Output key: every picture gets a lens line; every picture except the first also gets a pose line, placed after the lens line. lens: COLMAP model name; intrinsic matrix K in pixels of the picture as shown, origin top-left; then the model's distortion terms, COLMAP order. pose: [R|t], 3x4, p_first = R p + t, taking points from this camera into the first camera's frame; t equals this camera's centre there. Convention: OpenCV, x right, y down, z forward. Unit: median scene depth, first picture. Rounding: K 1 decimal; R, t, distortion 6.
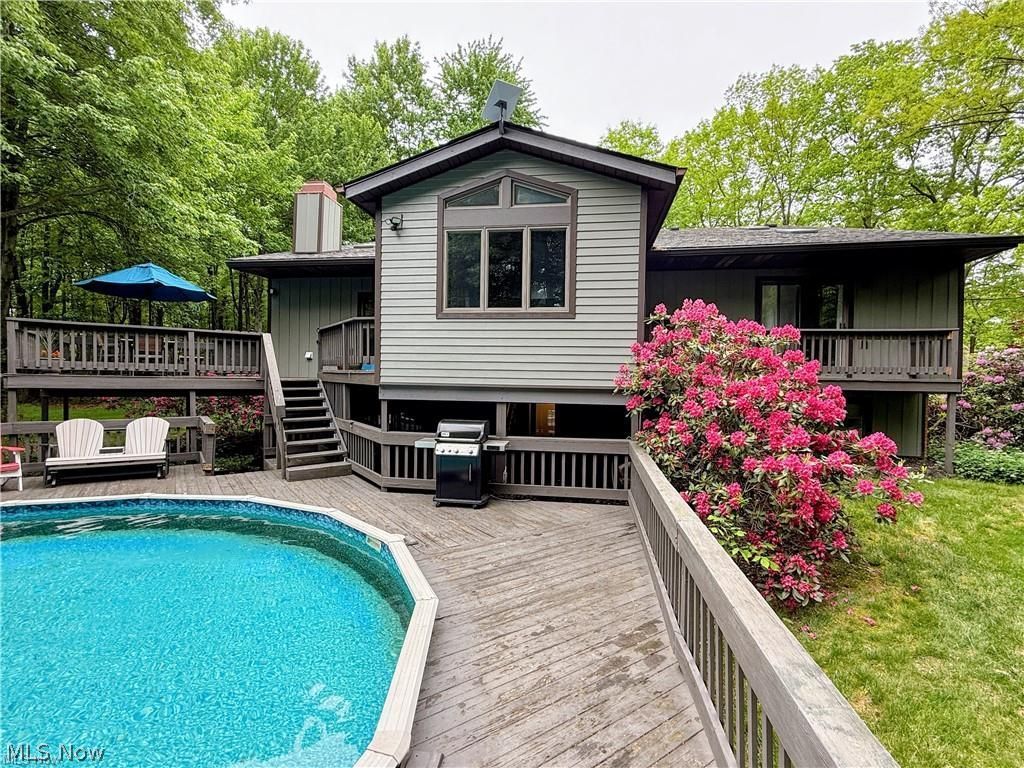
lens RADIAL K [[503.0, 0, 512.0], [0, 503.0, 384.0], [0, 0, 1]] dist [0.001056, 0.000434]
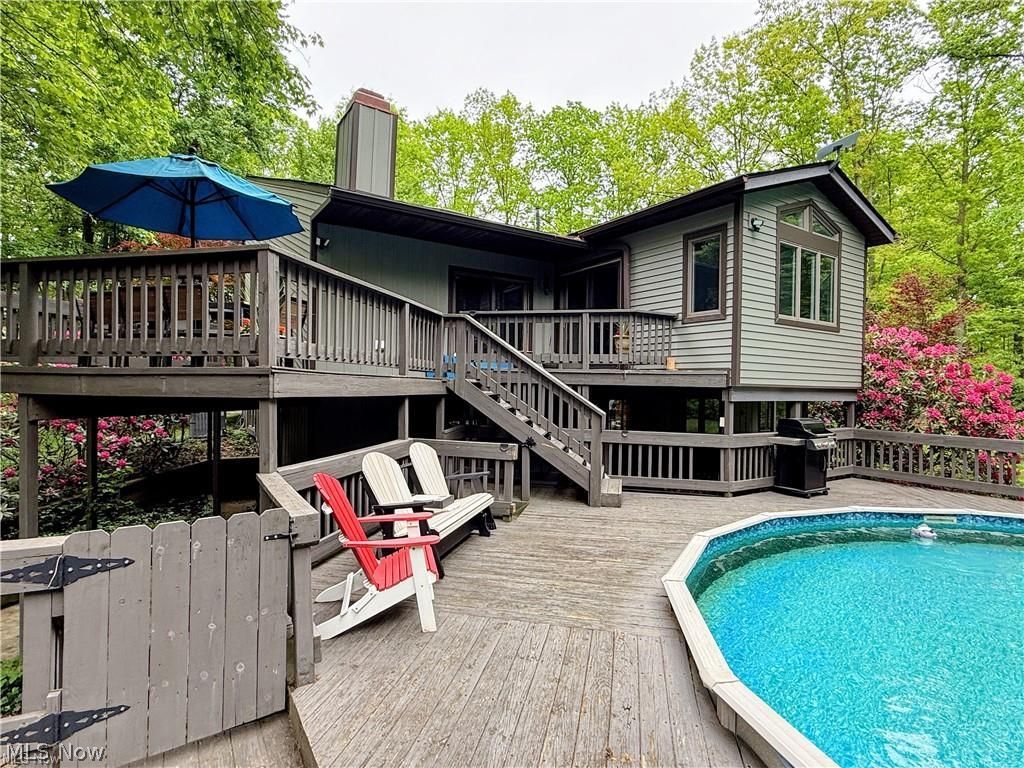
lens RADIAL K [[529.5, 0, 512.0], [0, 529.5, 384.0], [0, 0, 1]] dist [0.002804, 0.000491]
pose [[0.761555, 0.000512, 0.648100, -1.284758], [-0.011372, 0.999856, 0.012573, -0.010371], [-0.648000, -0.016946, 0.761452, 0.504186]]
